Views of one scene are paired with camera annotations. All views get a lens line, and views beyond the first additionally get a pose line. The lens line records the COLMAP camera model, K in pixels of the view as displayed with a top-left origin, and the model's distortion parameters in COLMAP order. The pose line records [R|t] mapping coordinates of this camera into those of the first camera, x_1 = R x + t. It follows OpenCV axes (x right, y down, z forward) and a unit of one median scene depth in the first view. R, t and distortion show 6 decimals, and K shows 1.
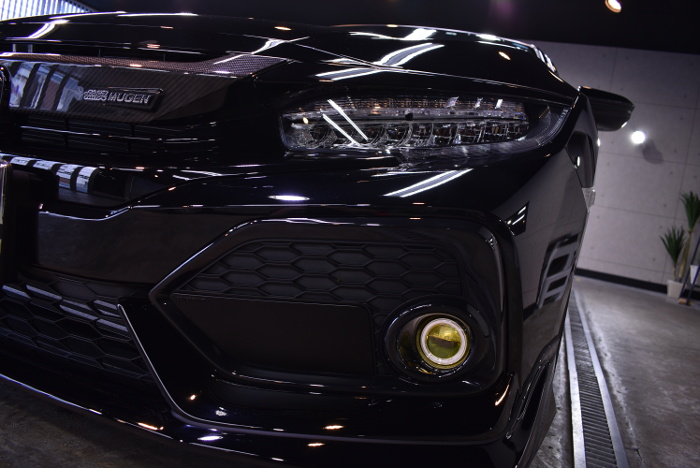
lens RADIAL K [[549.7, 0, 349.8], [0, 549.7, 231.7], [0, 0, 1]] dist [-0.080602, -0.002893]
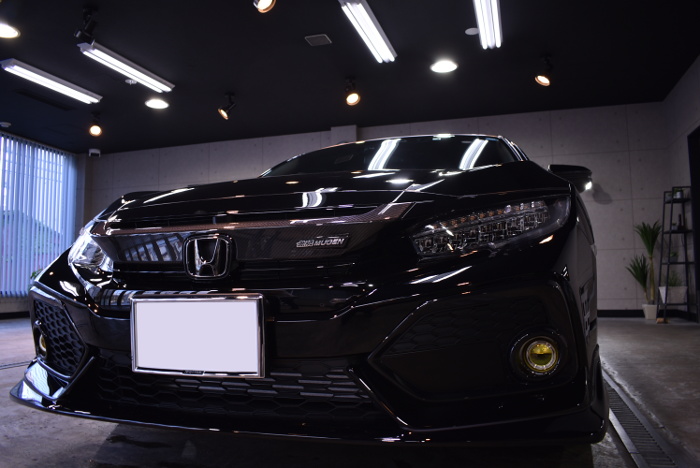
lens RADIAL K [[549.7, 0, 350.2], [0, 549.7, 233.9], [0, 0, 1]] dist [-0.080602, -0.002893]
pose [[0.981604, -0.172934, 0.080915, -0.062839], [0.183171, 0.972544, -0.143550, -0.002943], [-0.053868, 0.155731, 0.986330, -0.084494]]
